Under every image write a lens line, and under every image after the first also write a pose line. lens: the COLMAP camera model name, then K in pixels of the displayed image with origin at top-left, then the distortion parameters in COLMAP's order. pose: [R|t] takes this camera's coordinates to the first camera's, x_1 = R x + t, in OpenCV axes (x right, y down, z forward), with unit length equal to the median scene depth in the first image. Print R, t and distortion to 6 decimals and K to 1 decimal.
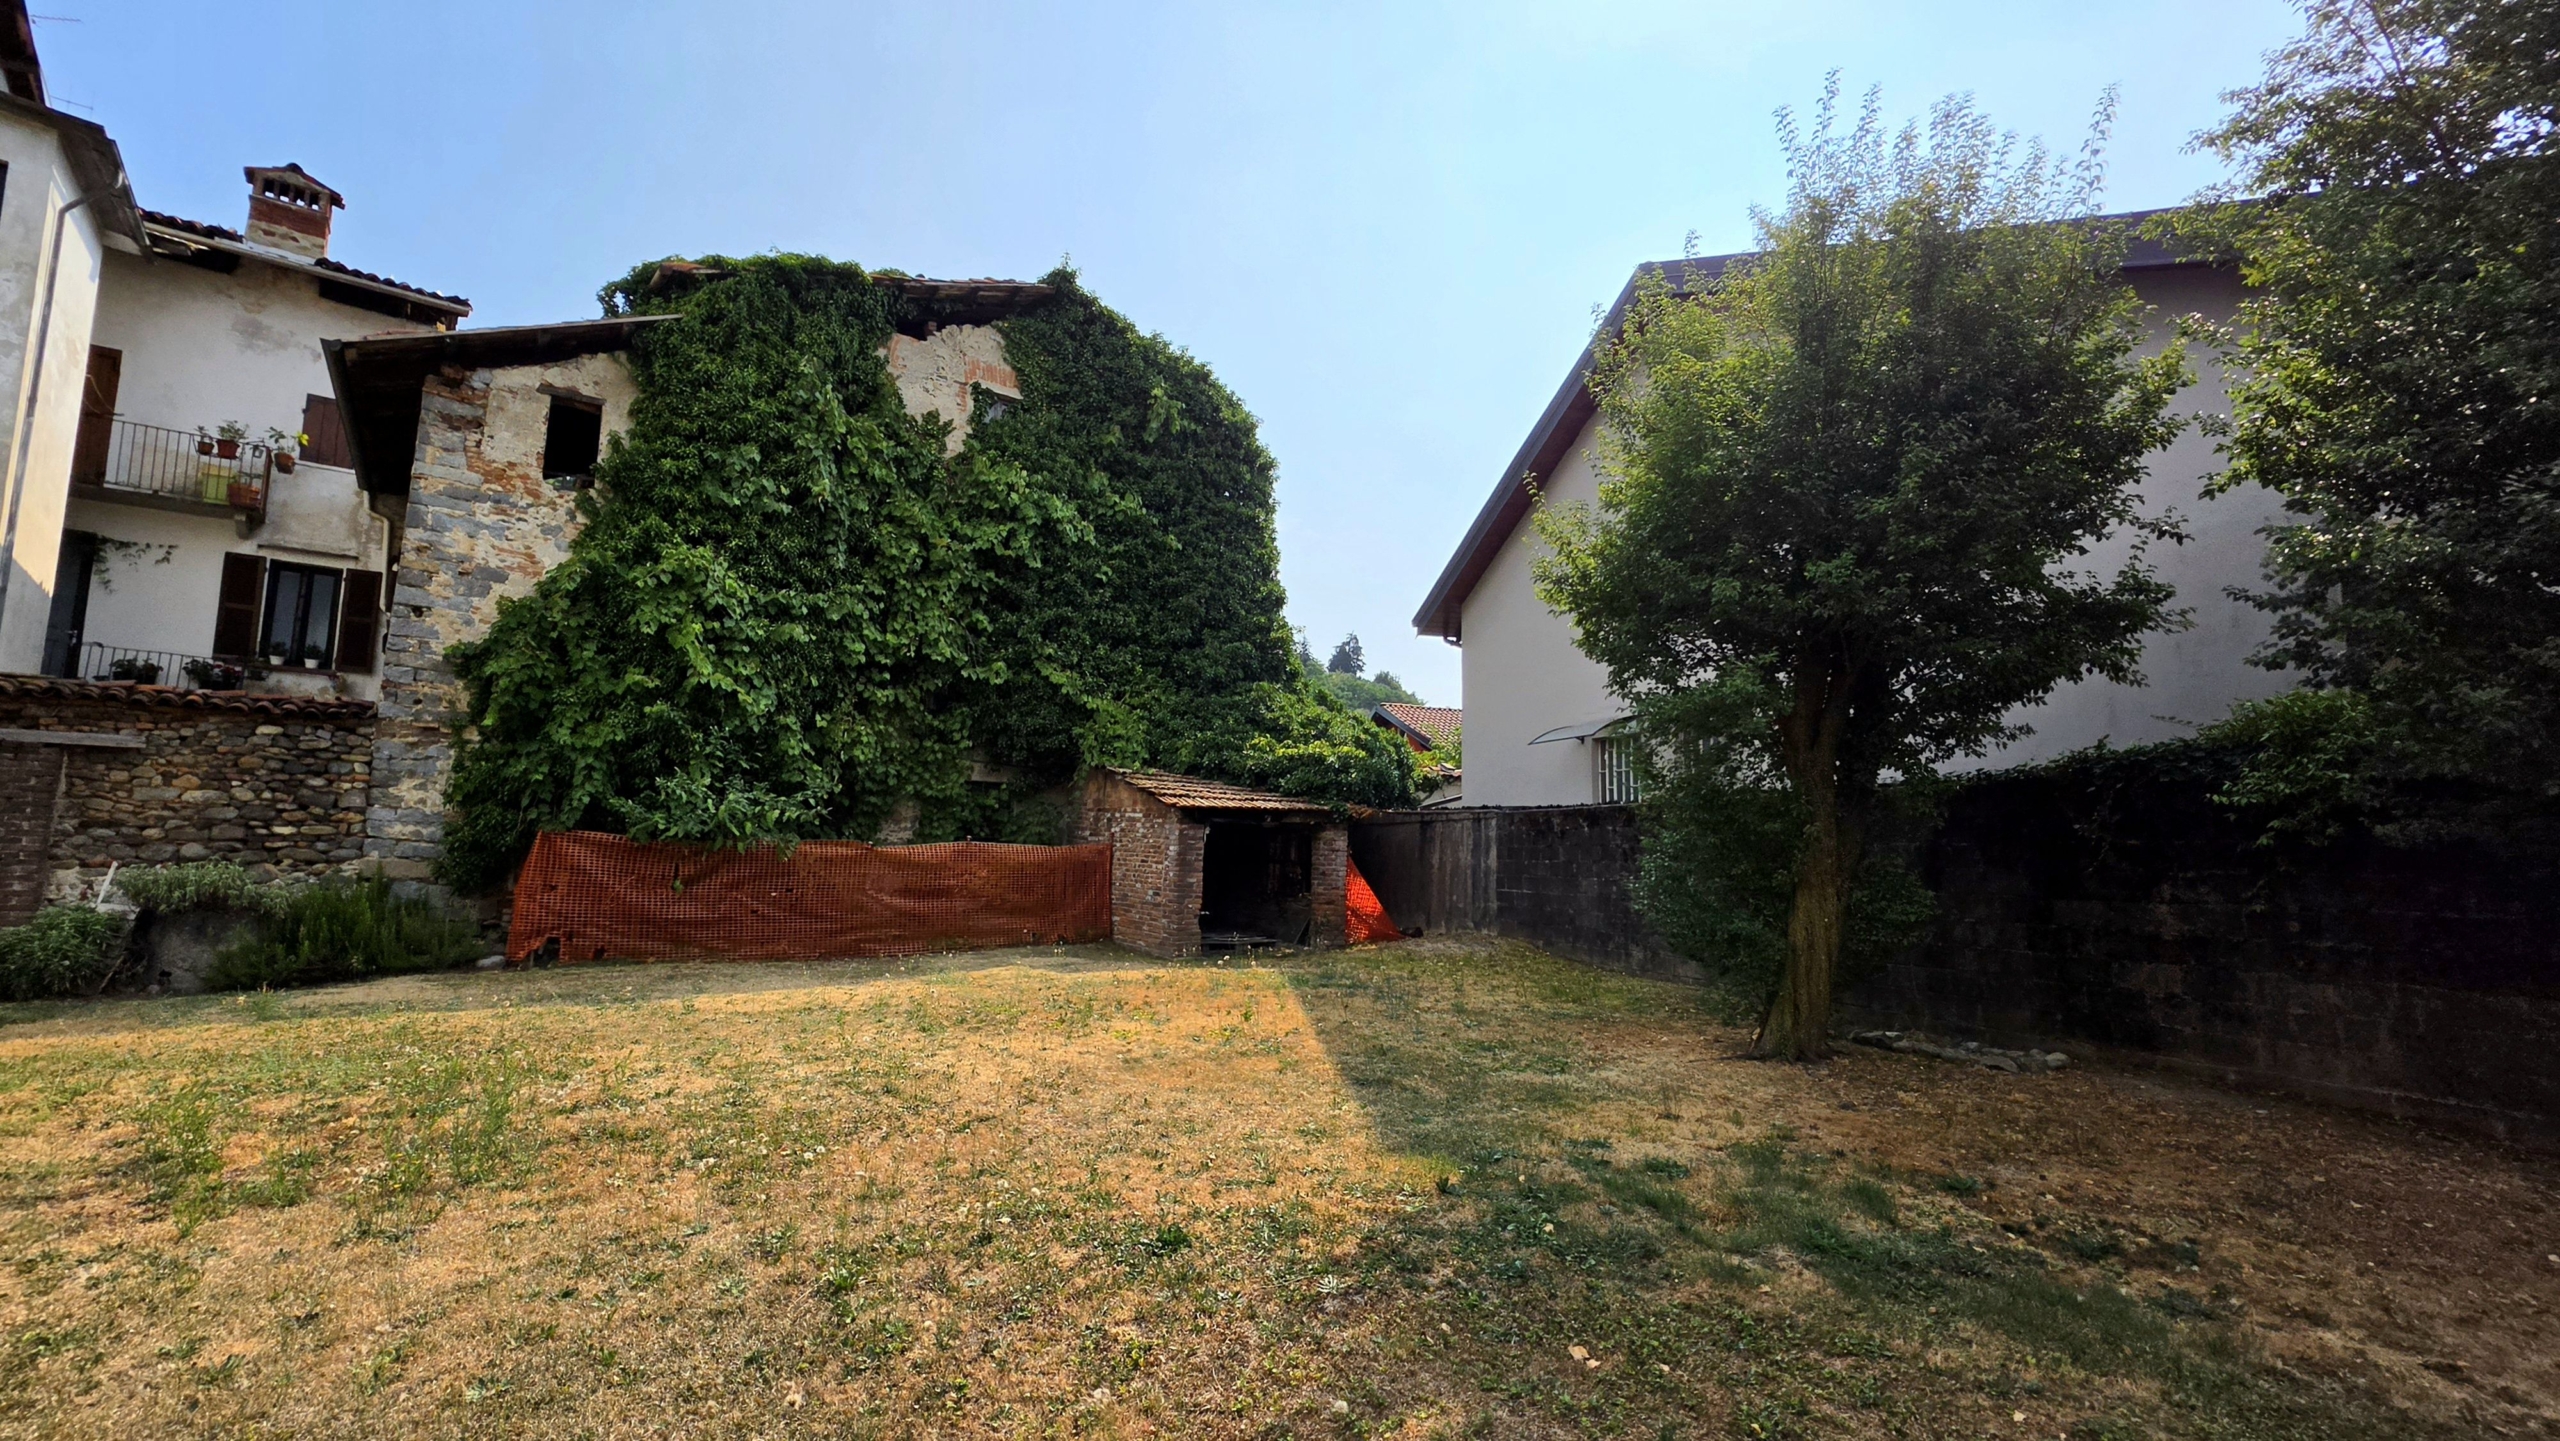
lens RADIAL K [[1029.3, 0, 1220.0], [0, 1029.3, 696.4], [0, 0, 1]] dist [-0.005580, 0.000513]
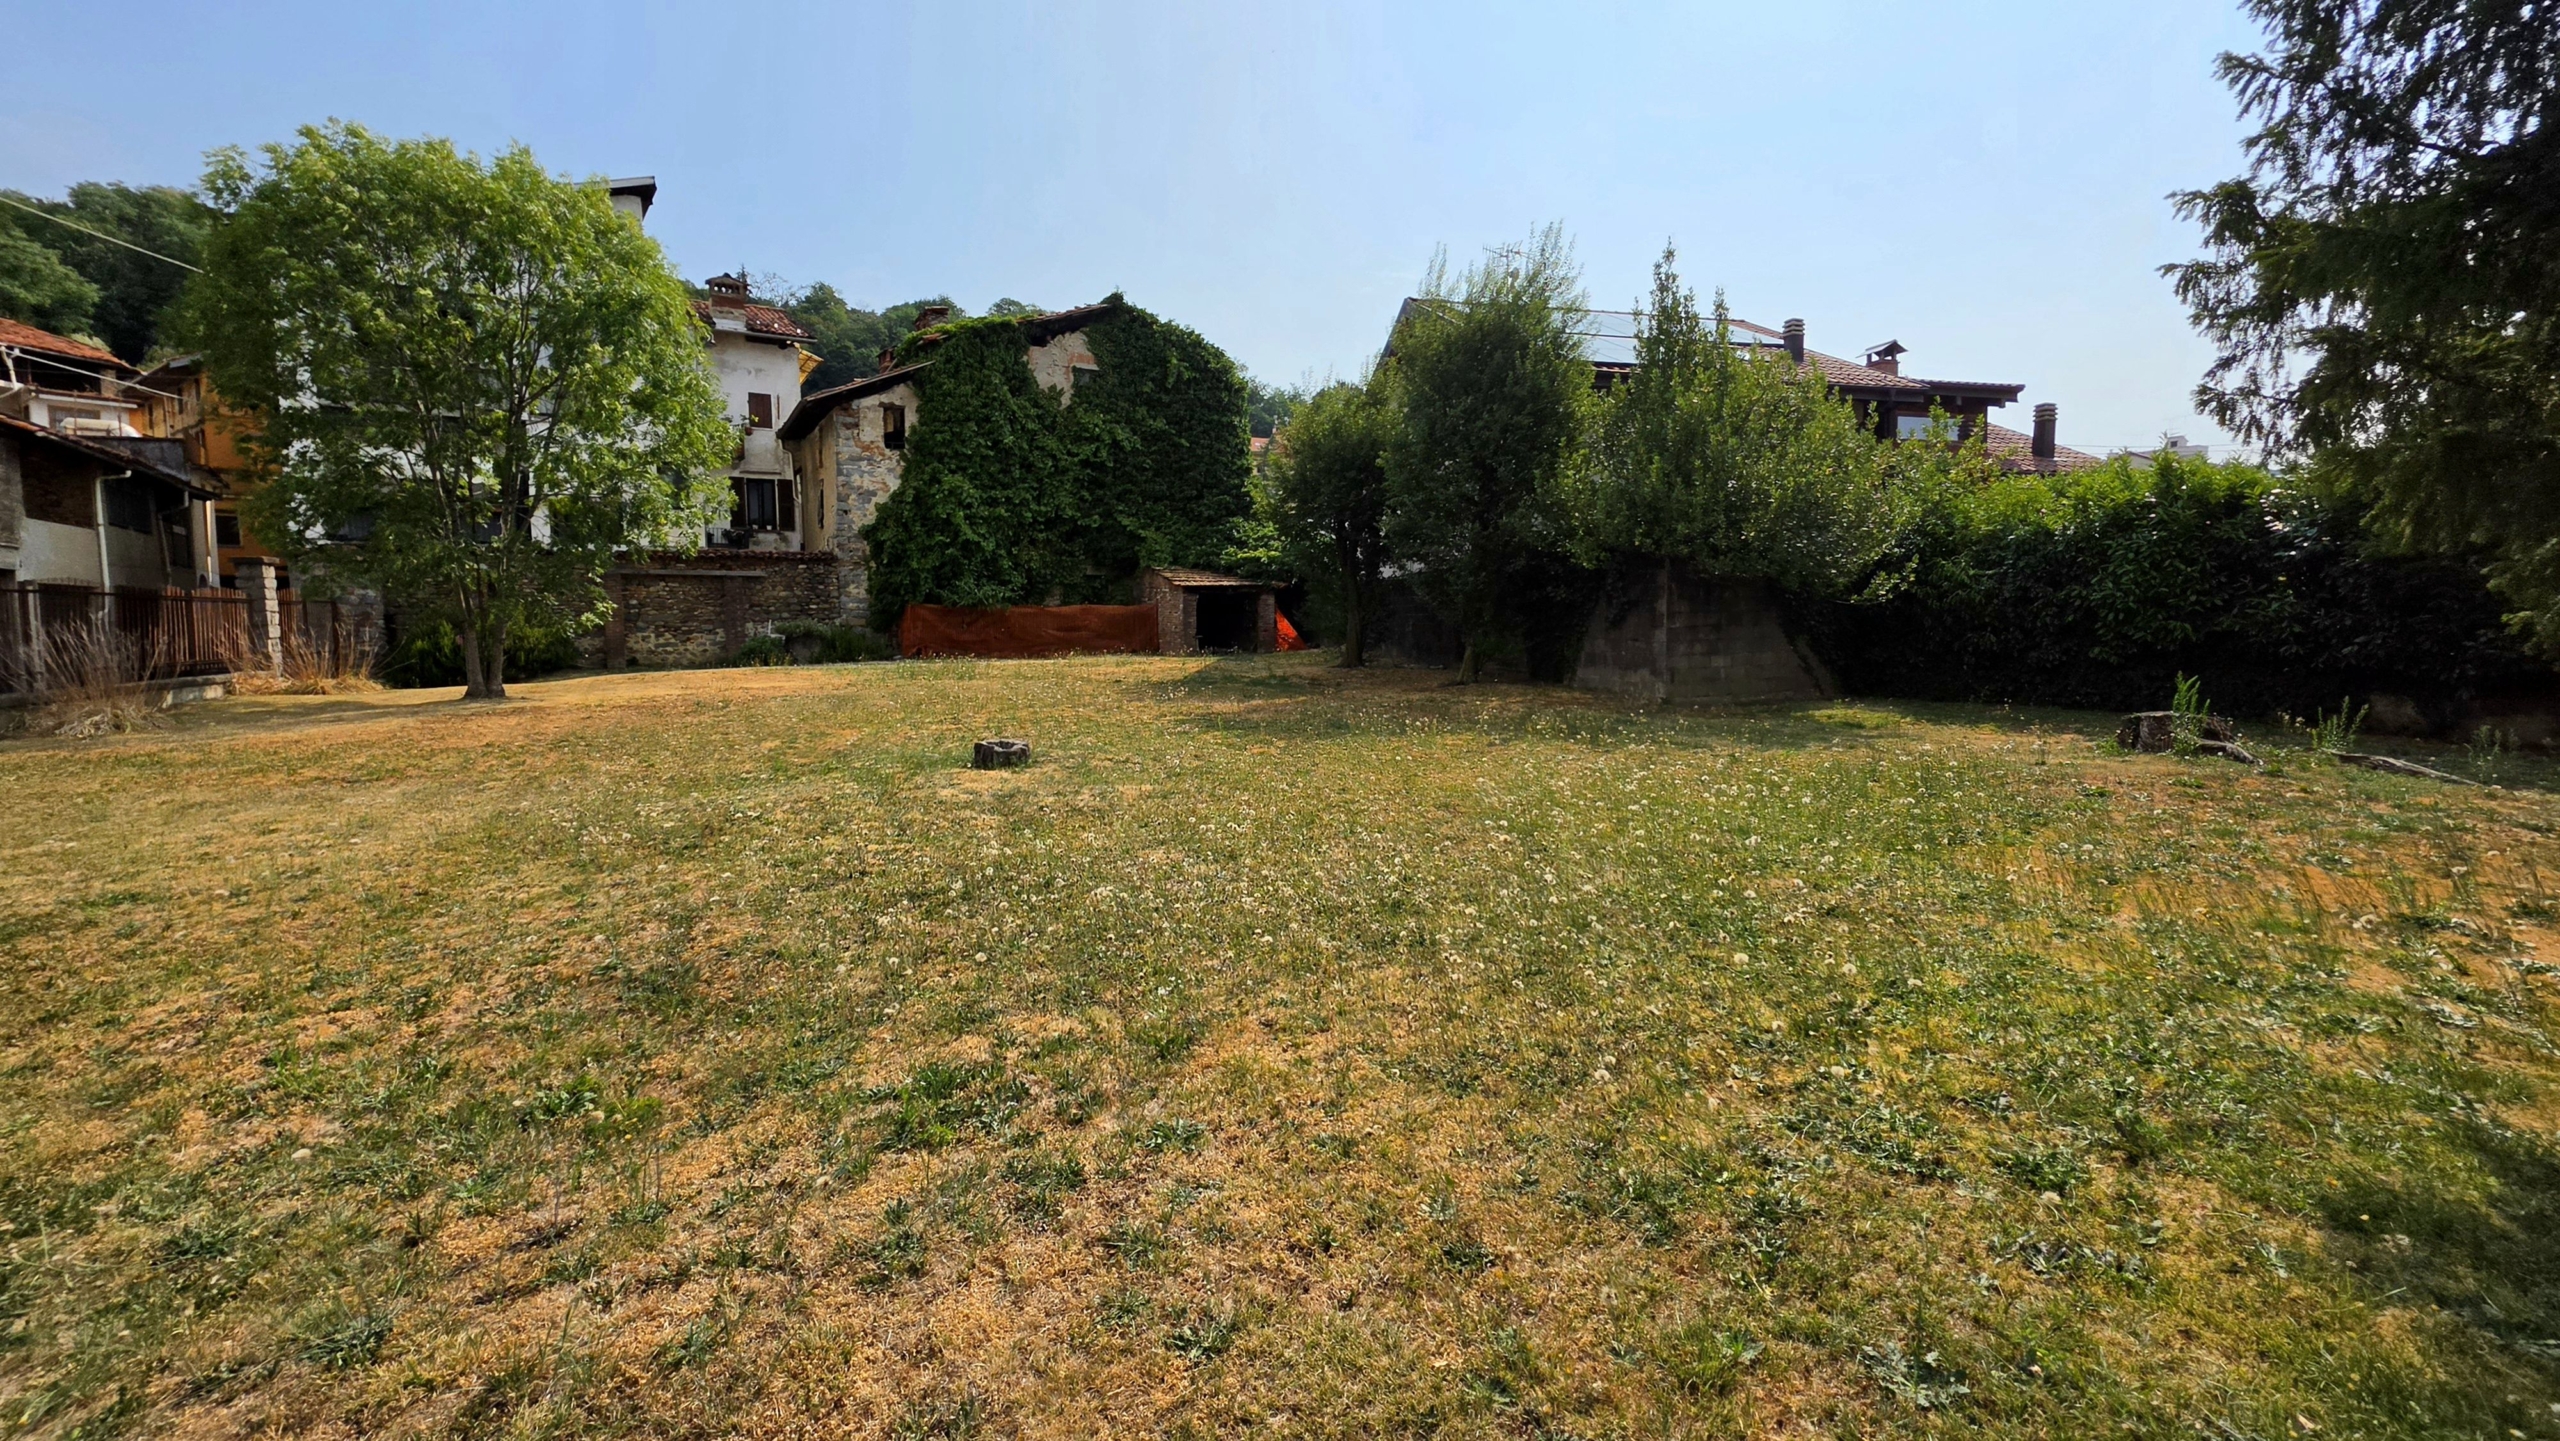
lens RADIAL K [[1029.3, 0, 1265.8], [0, 1029.3, 679.4], [0, 0, 1]] dist [-0.005580, 0.000513]
pose [[0.996312, -0.017995, -0.083900, 0.291231], [0.035573, 0.976402, 0.213009, -0.142965], [0.078087, -0.215208, 0.973441, -1.042694]]
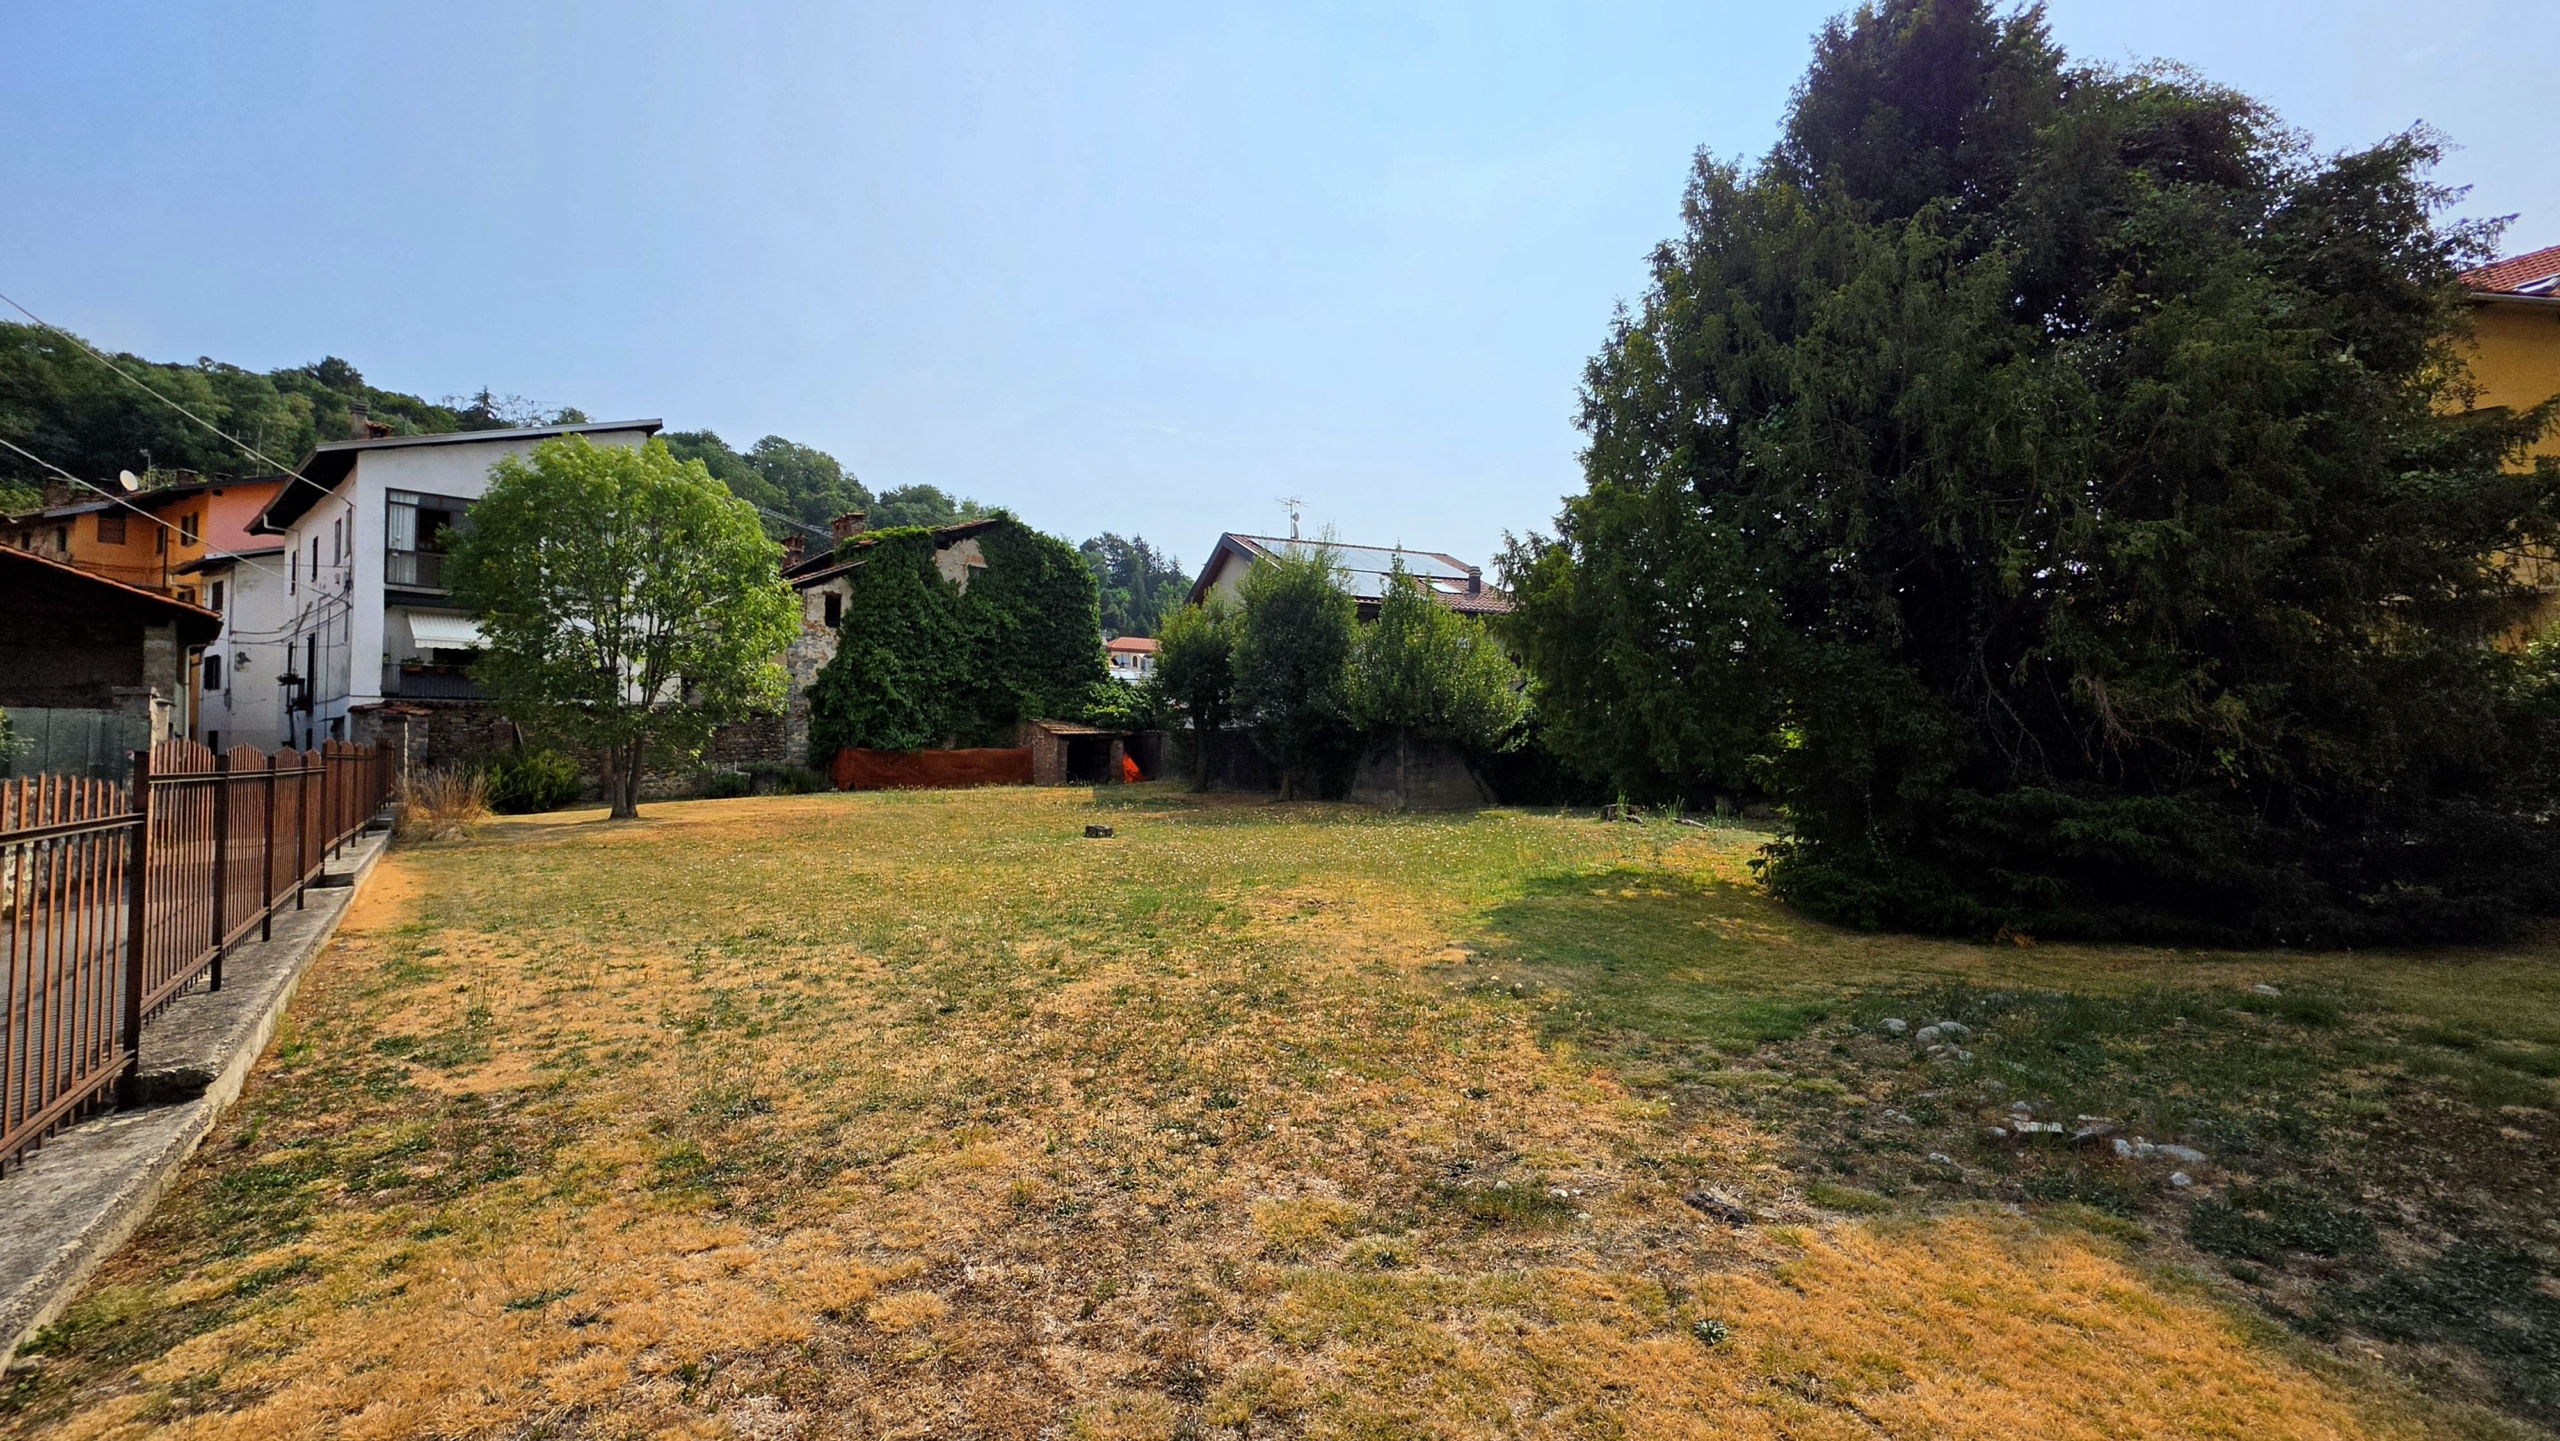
lens RADIAL K [[1029.3, 0, 1279.0], [0, 1029.3, 732.1], [0, 0, 1]] dist [-0.005580, 0.000513]
pose [[0.984818, -0.019741, 0.172465, 0.067093], [-0.004302, 0.990432, 0.137936, -0.273905], [-0.173538, -0.136584, 0.975310, -1.752649]]
